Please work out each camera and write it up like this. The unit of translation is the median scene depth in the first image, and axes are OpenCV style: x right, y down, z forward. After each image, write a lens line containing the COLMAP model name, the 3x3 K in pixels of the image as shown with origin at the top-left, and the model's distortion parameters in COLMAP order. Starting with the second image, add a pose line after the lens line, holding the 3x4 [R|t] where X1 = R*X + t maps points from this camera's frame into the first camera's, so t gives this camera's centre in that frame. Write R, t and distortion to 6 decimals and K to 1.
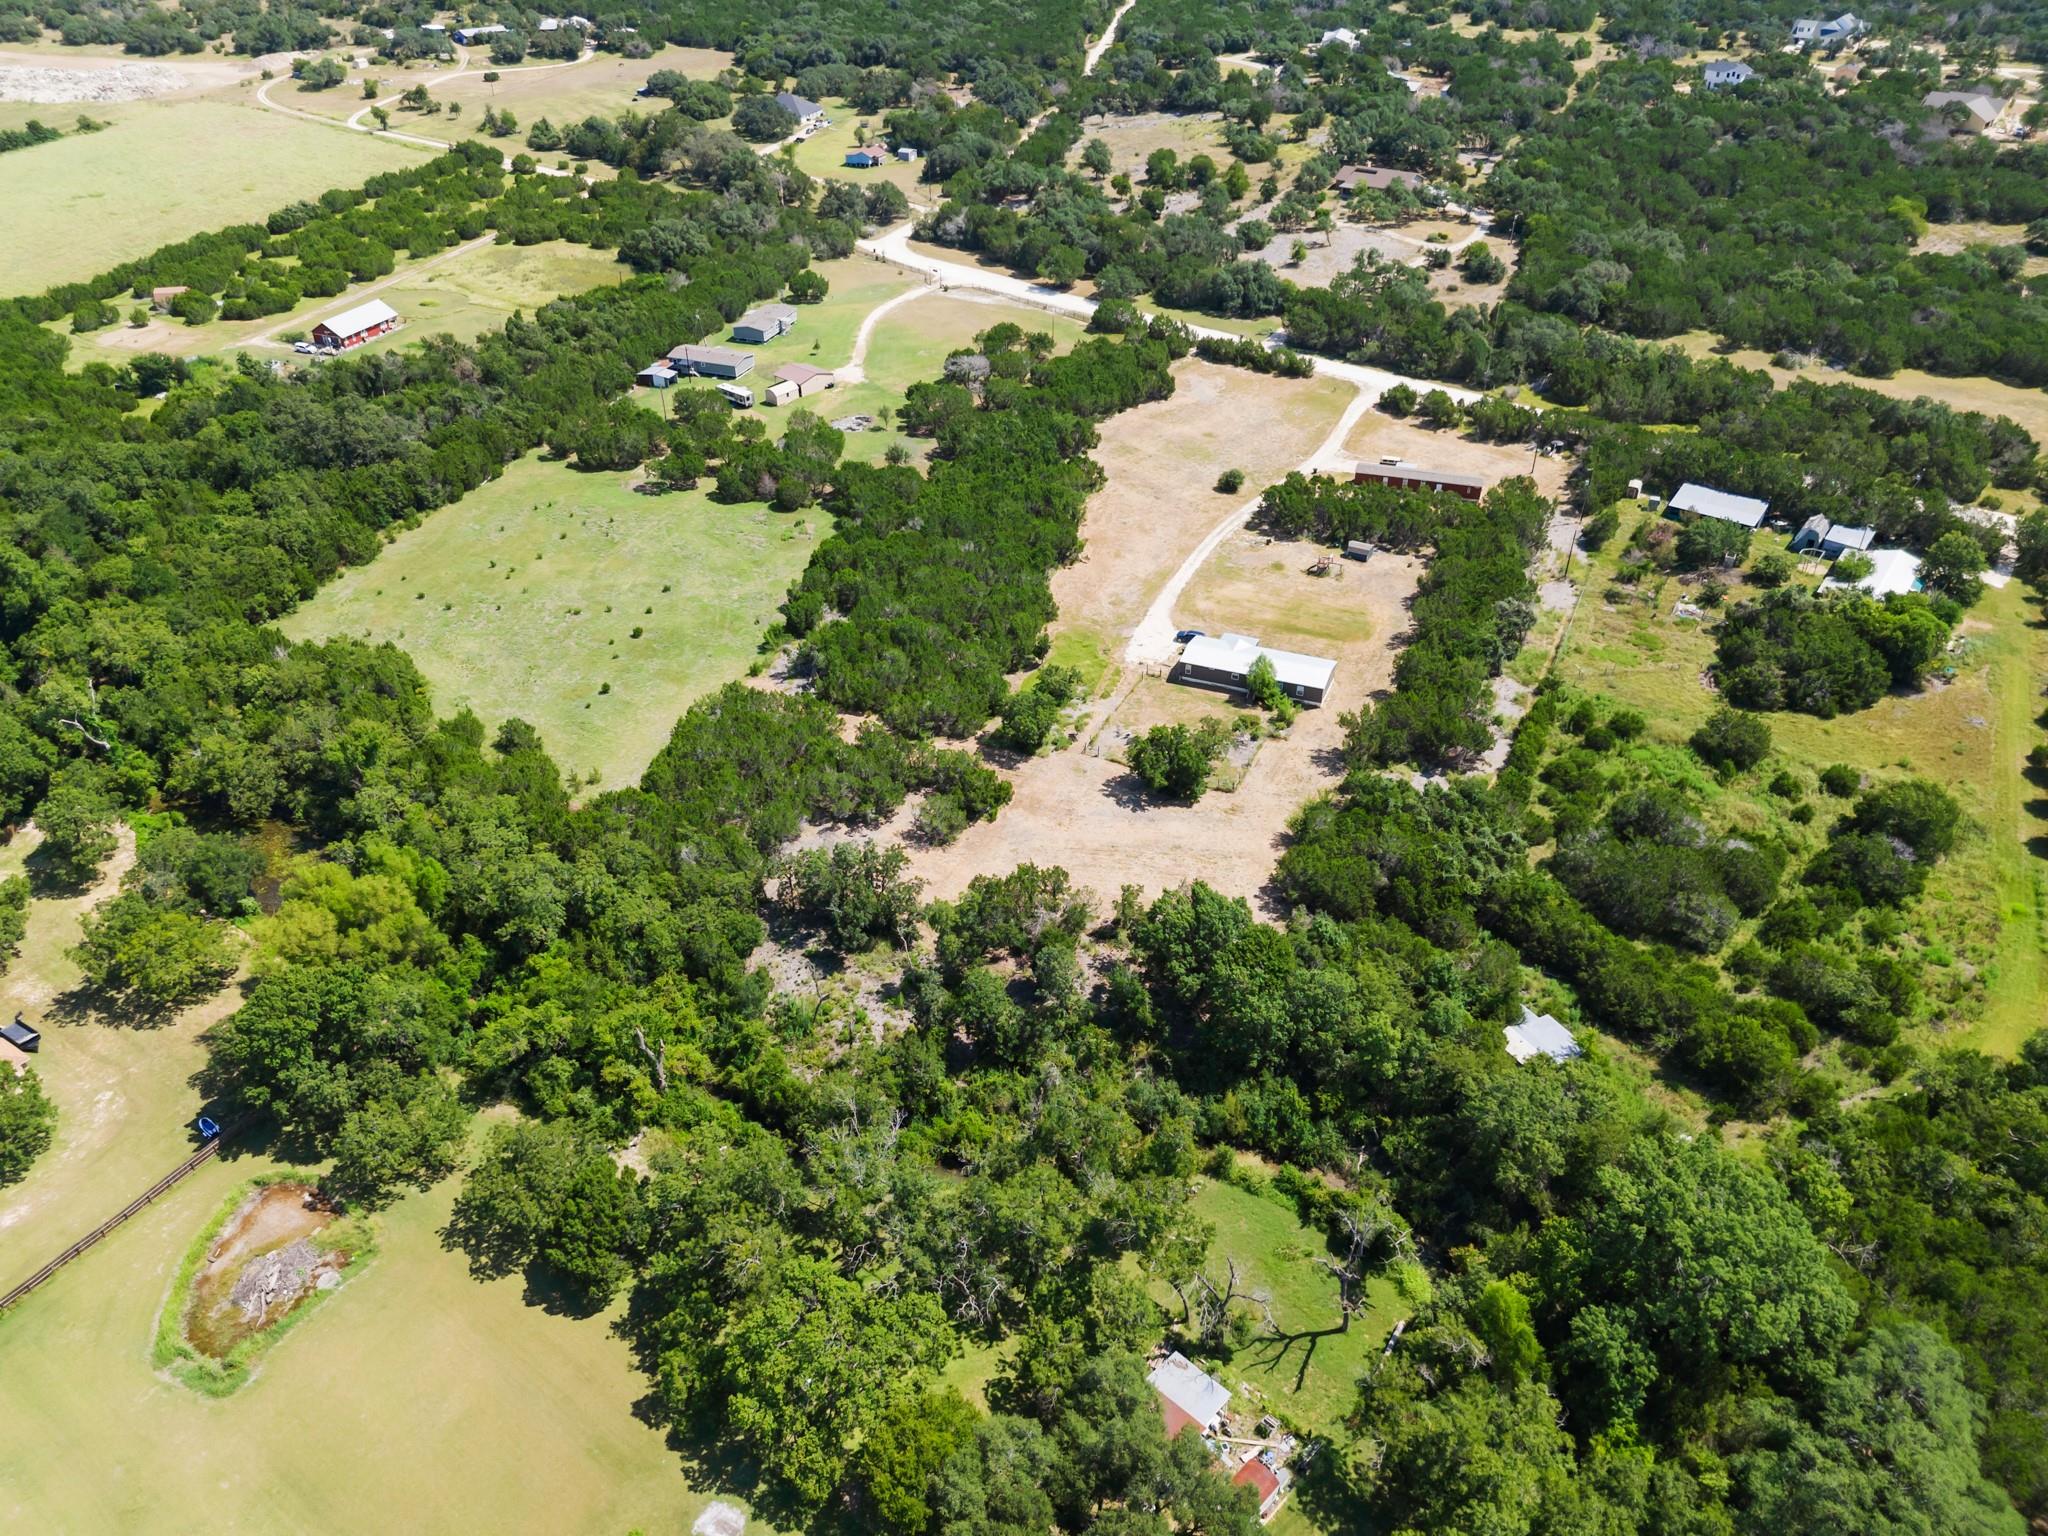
lens RADIAL K [[1507.9, 0, 1022.8], [0, 1507.9, 767.8], [0, 0, 1]] dist [0.071624, -0.069666]
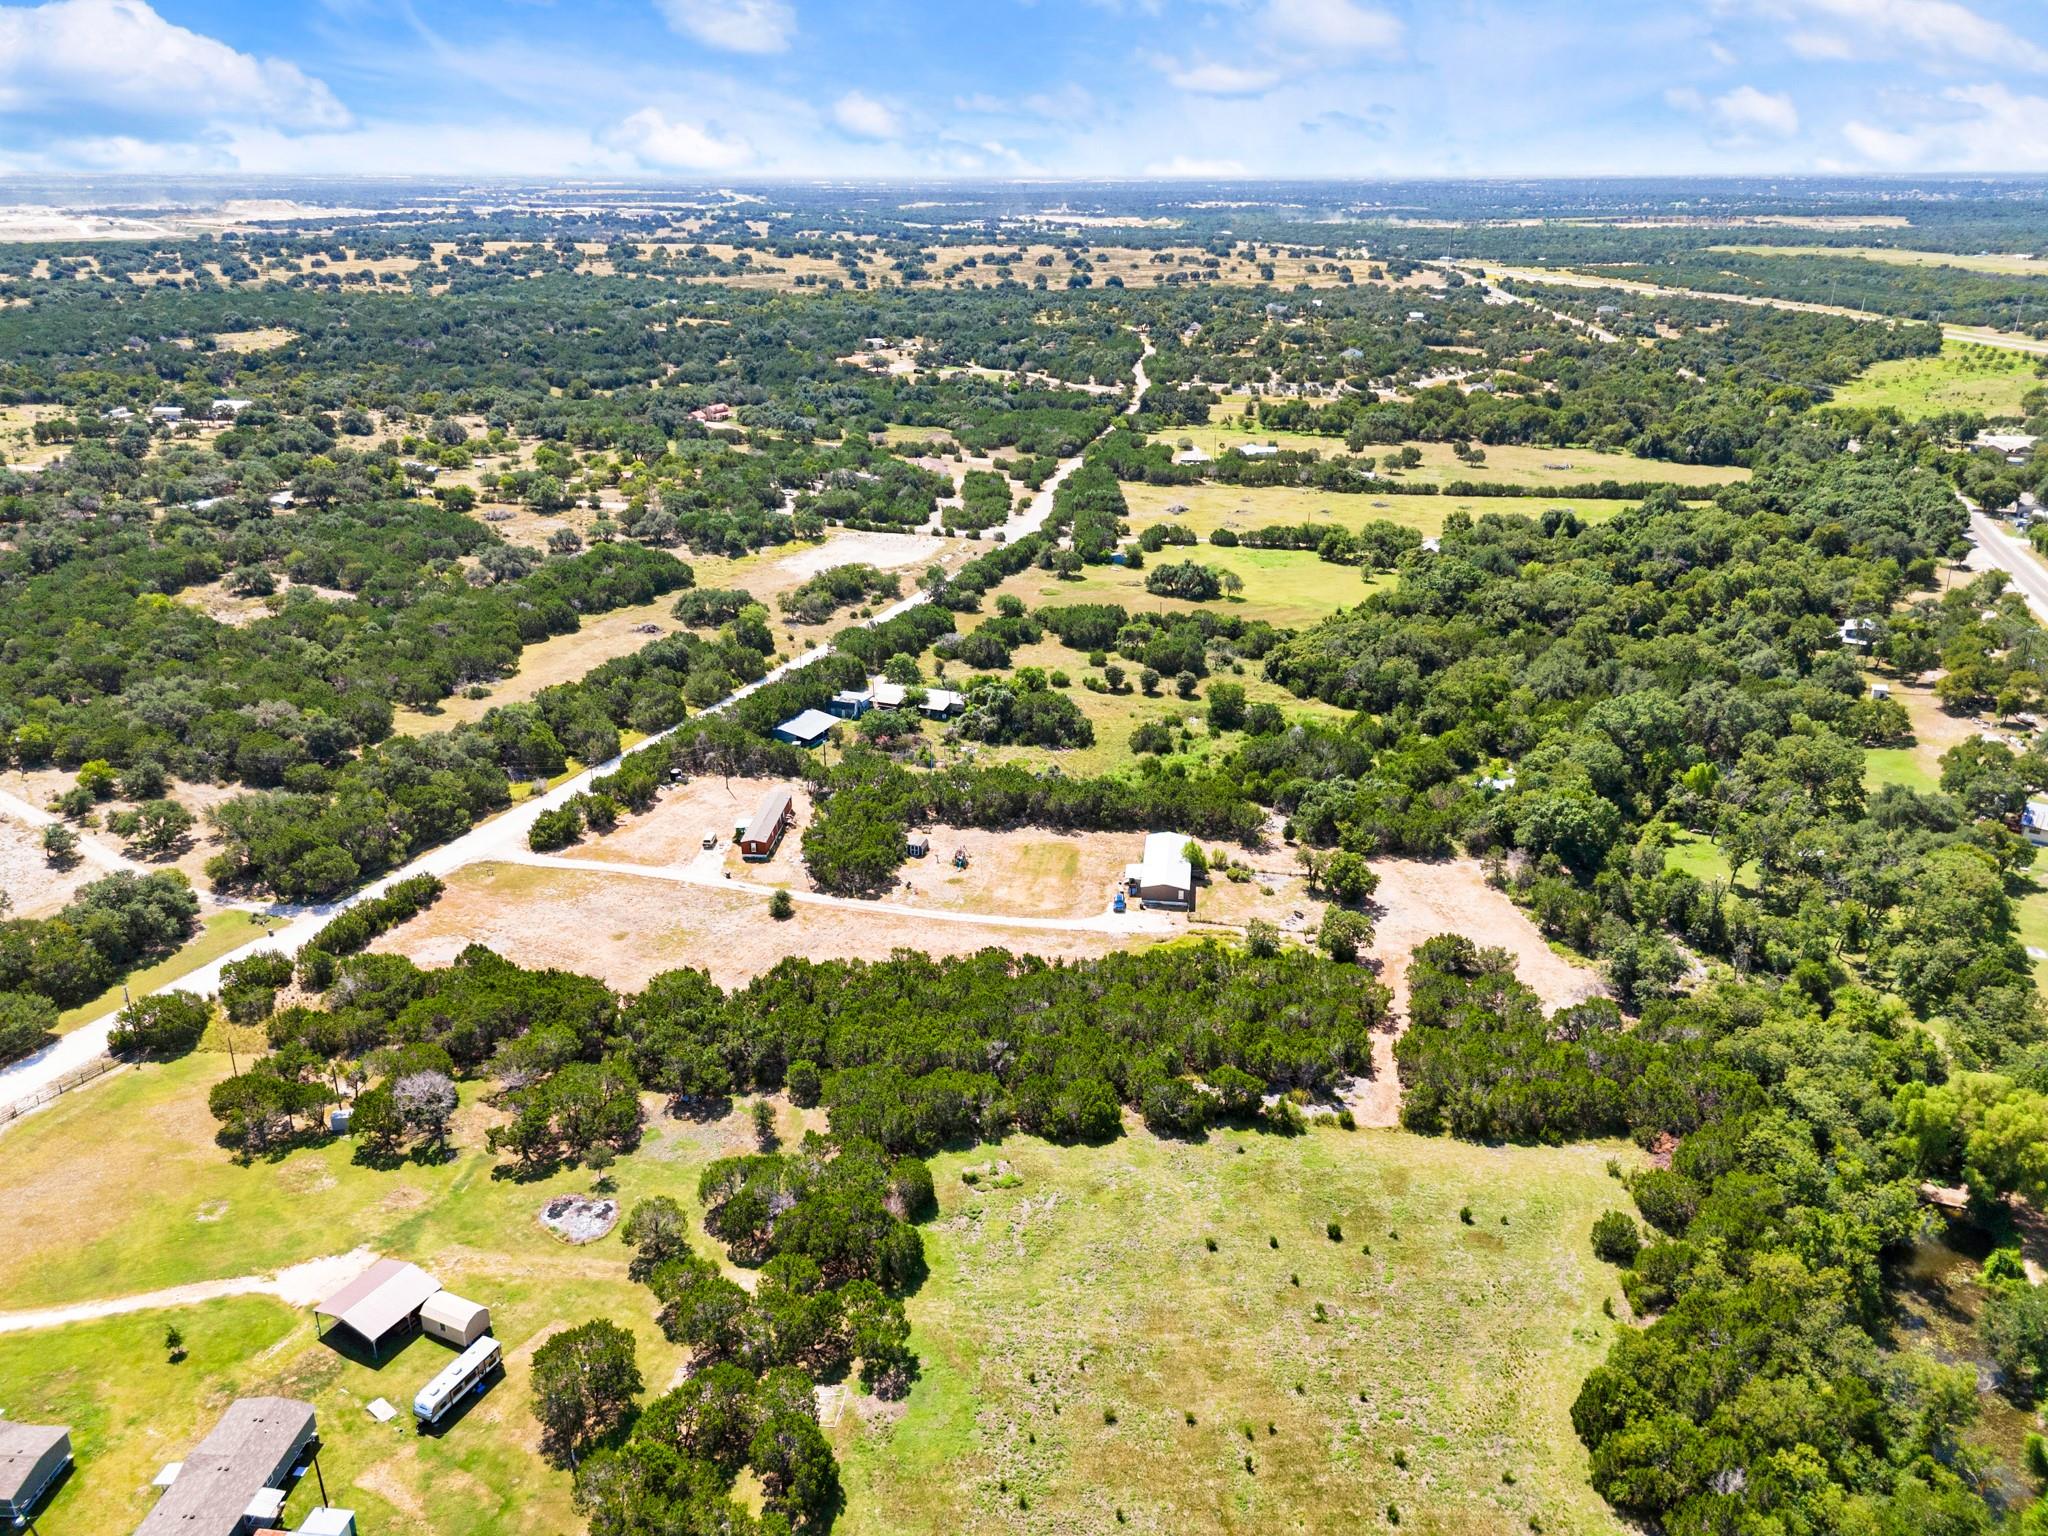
lens RADIAL K [[1523.3, 0, 1021.1], [0, 1523.3, 748.6], [0, 0, 1]] dist [0.079878, -0.076675]
pose [[-0.263870, -0.339116, 0.902980, -0.770333], [0.544543, 0.720330, 0.429648, -0.633021], [-0.796144, 0.605083, -0.005410, 0.922560]]
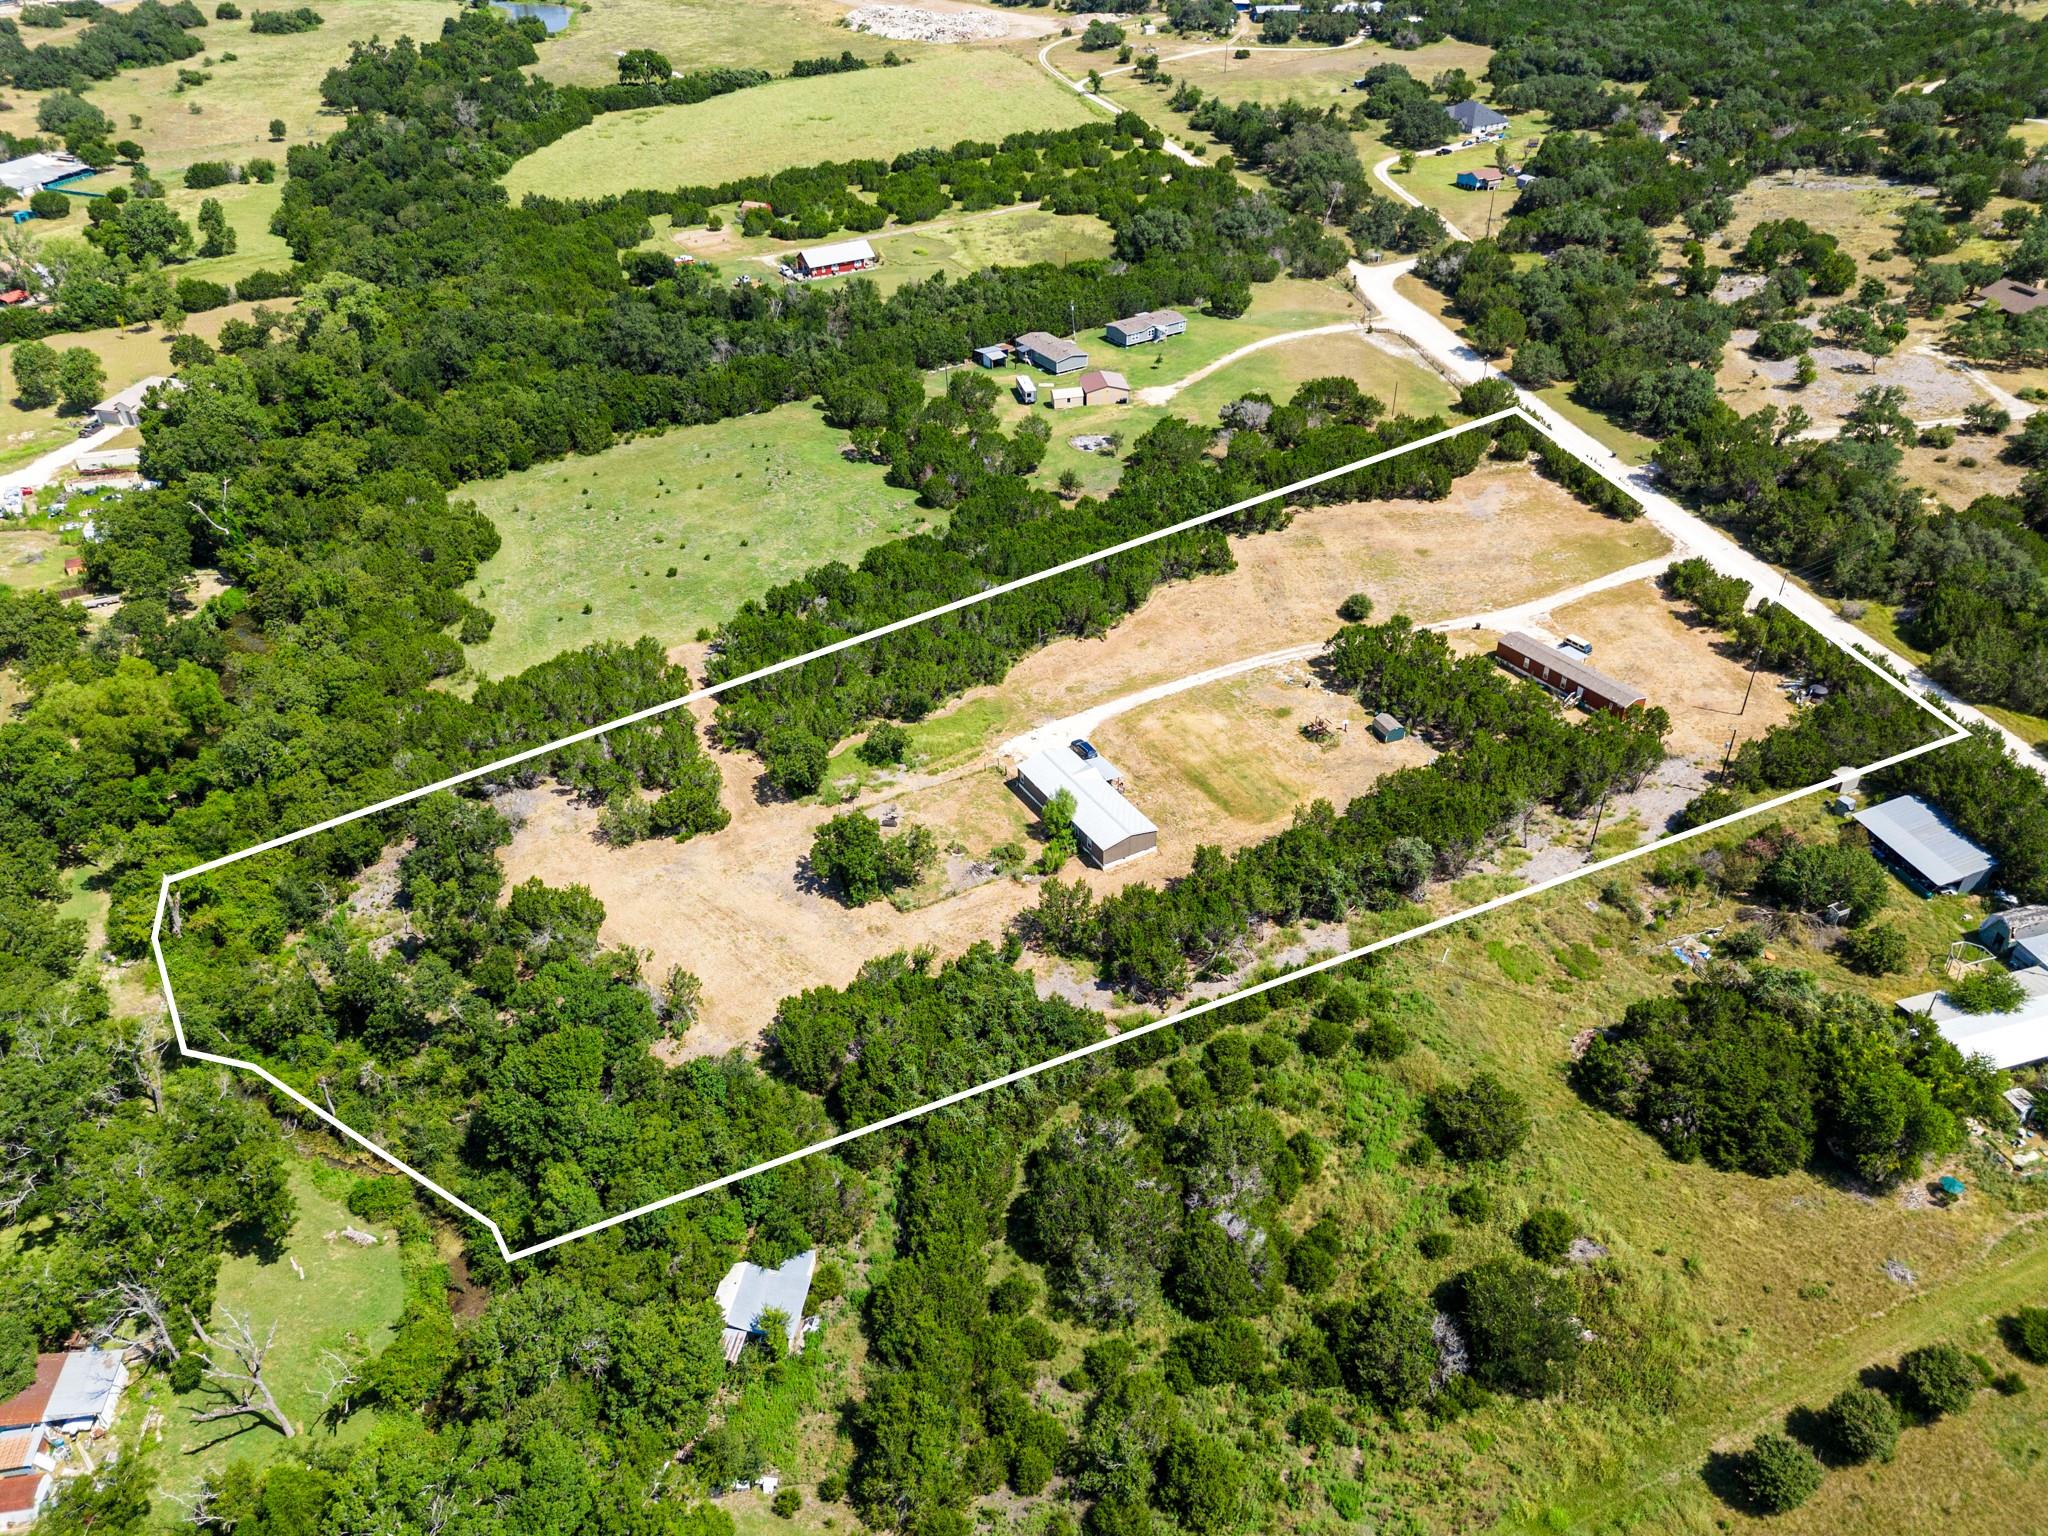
lens RADIAL K [[1507.9, 0, 1022.8], [0, 1507.9, 767.8], [0, 0, 1]] dist [0.071624, -0.069666]
pose [[0.794097, 0.341373, -0.502866, 0.492500], [-0.335368, 0.936117, 0.105894, -0.146458], [0.506890, 0.084555, 0.857853, 0.207830]]
